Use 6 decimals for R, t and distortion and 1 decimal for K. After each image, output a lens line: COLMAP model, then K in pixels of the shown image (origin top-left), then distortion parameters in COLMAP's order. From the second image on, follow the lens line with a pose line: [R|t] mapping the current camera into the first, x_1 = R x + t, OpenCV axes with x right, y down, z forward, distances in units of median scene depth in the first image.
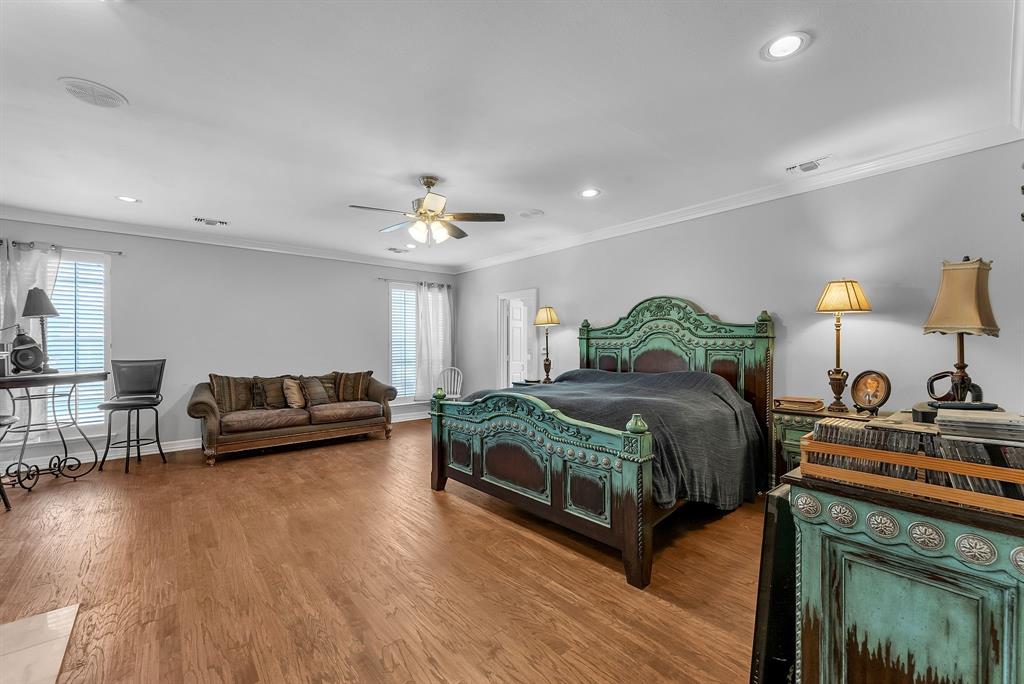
lens RADIAL K [[414.5, 0, 511.5], [0, 414.5, 345.9], [0, 0, 1]] dist [-0.000867, 0.000117]
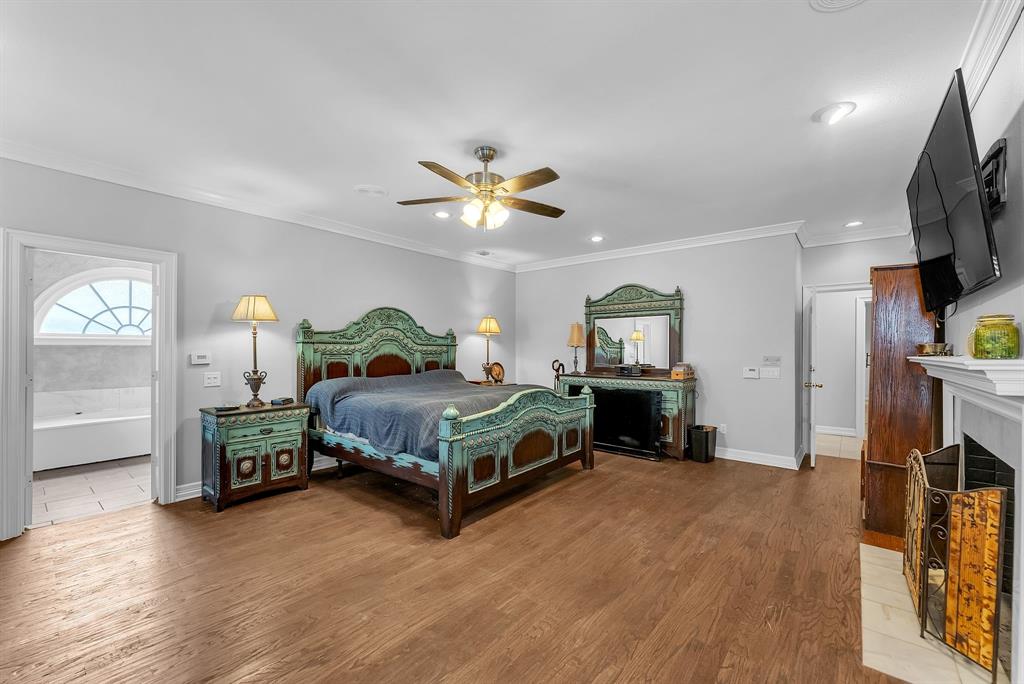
lens RADIAL K [[414.5, 0, 512.8], [0, 414.5, 347.8], [0, 0, 1]] dist [-0.000867, 0.000117]
pose [[-0.170669, 0.004488, 0.985318, -0.819819], [0.002189, 0.999989, -0.004176, -0.003985], [-0.985326, 0.001444, -0.170677, 0.861662]]
